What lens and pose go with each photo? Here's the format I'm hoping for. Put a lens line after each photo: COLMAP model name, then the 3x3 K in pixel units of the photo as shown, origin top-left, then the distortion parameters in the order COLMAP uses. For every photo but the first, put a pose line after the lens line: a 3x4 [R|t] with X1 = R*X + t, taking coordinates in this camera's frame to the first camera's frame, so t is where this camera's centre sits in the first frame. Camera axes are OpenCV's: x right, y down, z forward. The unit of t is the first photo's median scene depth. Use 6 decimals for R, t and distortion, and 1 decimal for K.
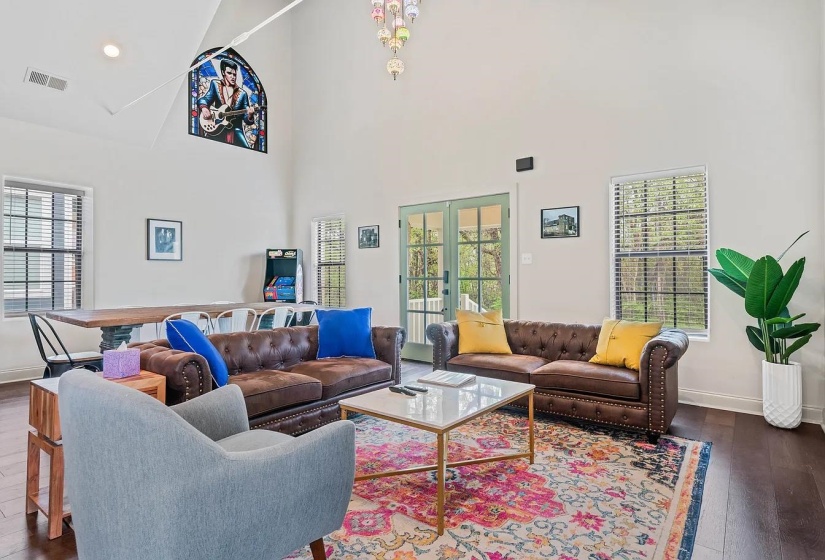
lens RADIAL K [[436.9, 0, 414.7], [0, 436.9, 274.6], [0, 0, 1]] dist [-0.004756, -0.001412]
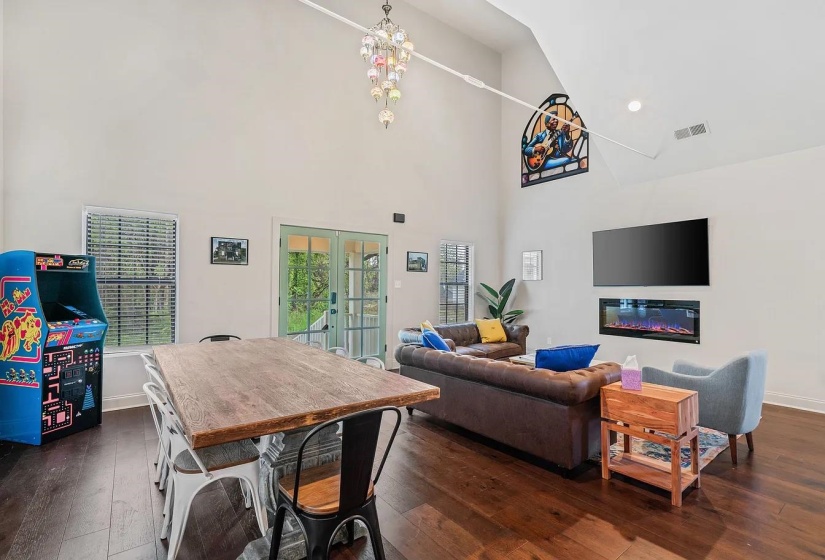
lens RADIAL K [[374.8, 0, 415.3], [0, 374.8, 284.3], [0, 0, 1]] dist [-0.001380, 0.000165]
pose [[0.266165, 0.007840, 0.963896, -0.694718], [-0.008188, 0.999949, -0.005873, -0.022660], [-0.963893, -0.006329, 0.266216, 0.474543]]
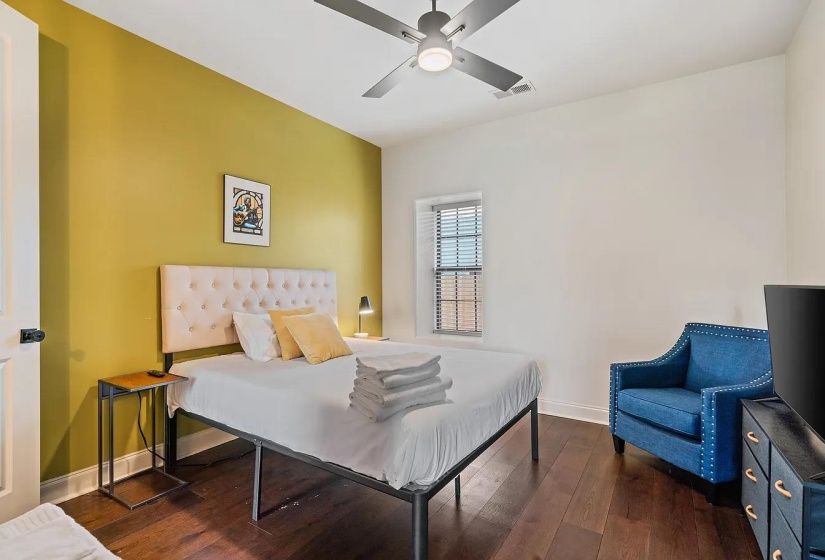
lens RADIAL K [[374.8, 0, 409.0], [0, 374.8, 279.8], [0, 0, 1]] dist [-0.001380, 0.000165]
pose [[-0.997654, -0.008726, -0.067896, -0.298101], [-0.008417, 0.999953, -0.004840, -0.085638], [0.067935, -0.004257, -0.997681, 2.327253]]
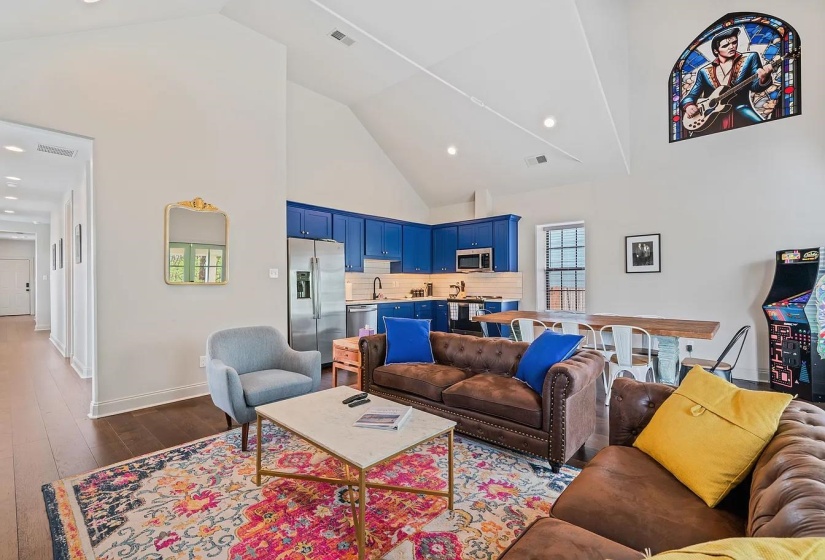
lens RADIAL K [[374.8, 0, 411.6], [0, 374.8, 282.0], [0, 0, 1]] dist [-0.001380, 0.000165]
pose [[-0.088602, -0.004060, -0.996059, 0.360863], [0.009170, 0.999946, -0.004891, -0.010614], [0.996025, -0.009567, -0.088560, 0.480594]]
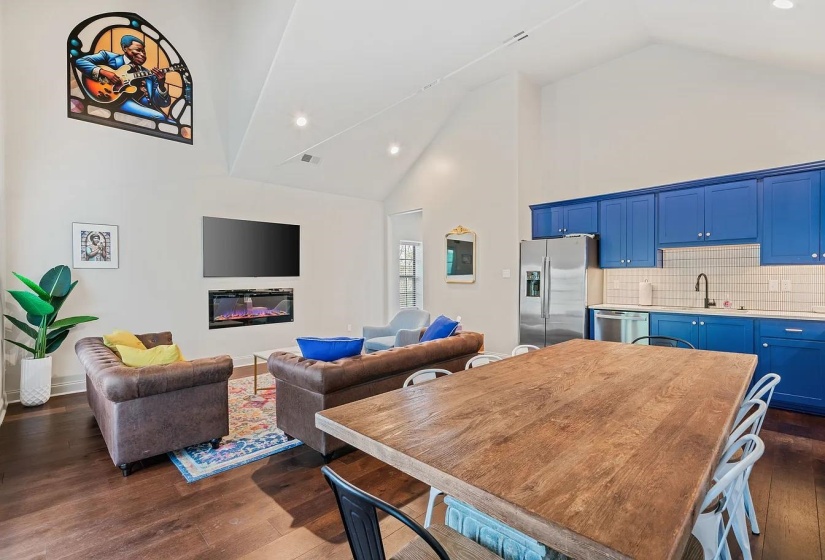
lens RADIAL K [[374.8, 0, 411.9], [0, 374.8, 277.0], [0, 0, 1]] dist [-0.001380, 0.000165]
pose [[-0.990107, 0.004057, 0.140256, -0.258331], [0.004131, 0.999991, 0.000234, -0.026111], [-0.140254, 0.000811, -0.990115, 1.047257]]
